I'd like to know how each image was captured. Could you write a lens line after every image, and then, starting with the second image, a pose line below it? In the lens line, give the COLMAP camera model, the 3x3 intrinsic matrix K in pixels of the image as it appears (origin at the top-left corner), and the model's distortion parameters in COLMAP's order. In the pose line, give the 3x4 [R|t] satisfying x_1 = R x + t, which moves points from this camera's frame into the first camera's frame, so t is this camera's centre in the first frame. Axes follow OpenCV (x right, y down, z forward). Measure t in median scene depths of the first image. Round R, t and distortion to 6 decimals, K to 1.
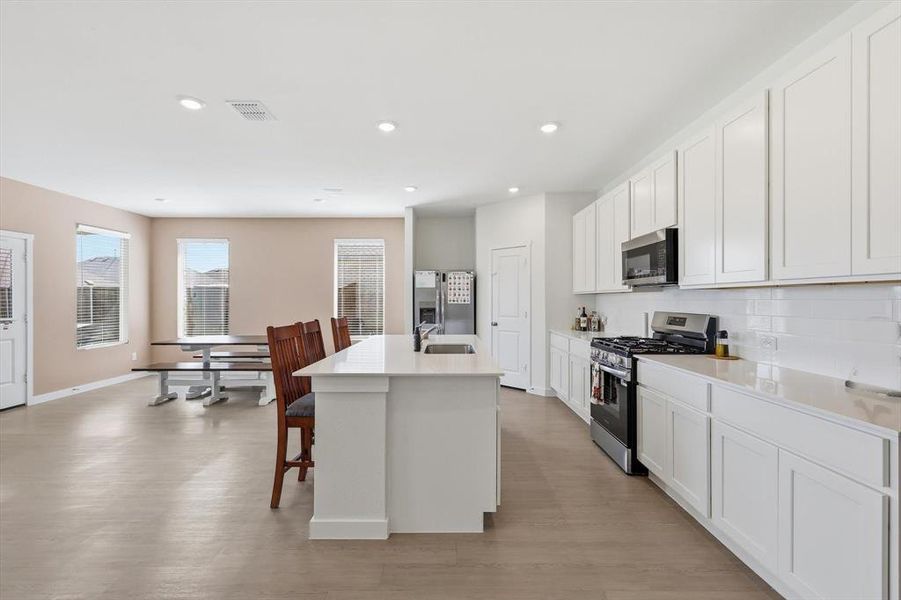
lens RADIAL K [[394.2, 0, 450.5], [0, 394.2, 300.0], [0, 0, 1]] dist [0.003756, -0.000011]
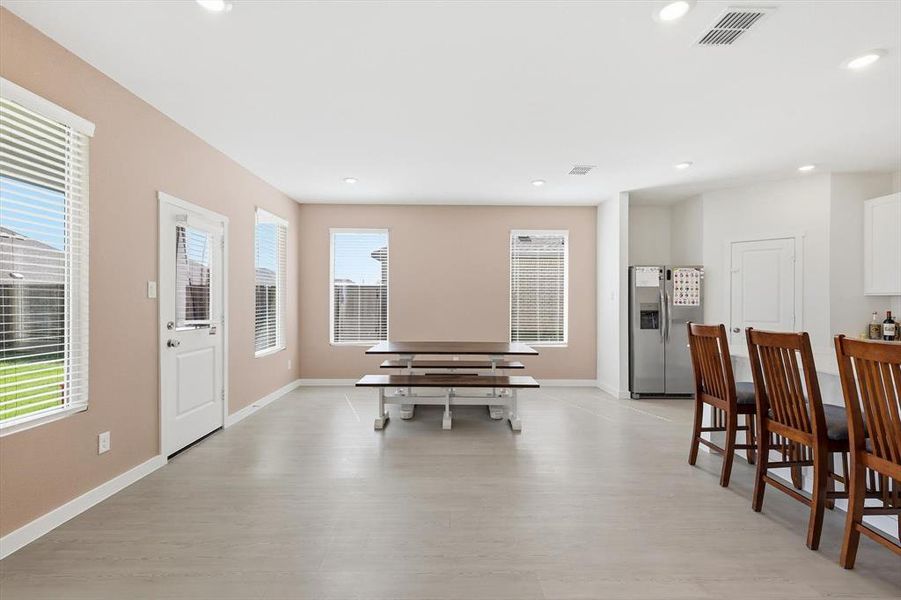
lens RADIAL K [[394.2, 0, 450.5], [0, 394.2, 300.0], [0, 0, 1]] dist [0.003756, -0.000011]
pose [[0.999916, 0.007375, 0.010687, -0.510503], [-0.007365, 0.999972, -0.000939, 0.001652], [-0.010694, 0.000860, 0.999942, 0.156929]]
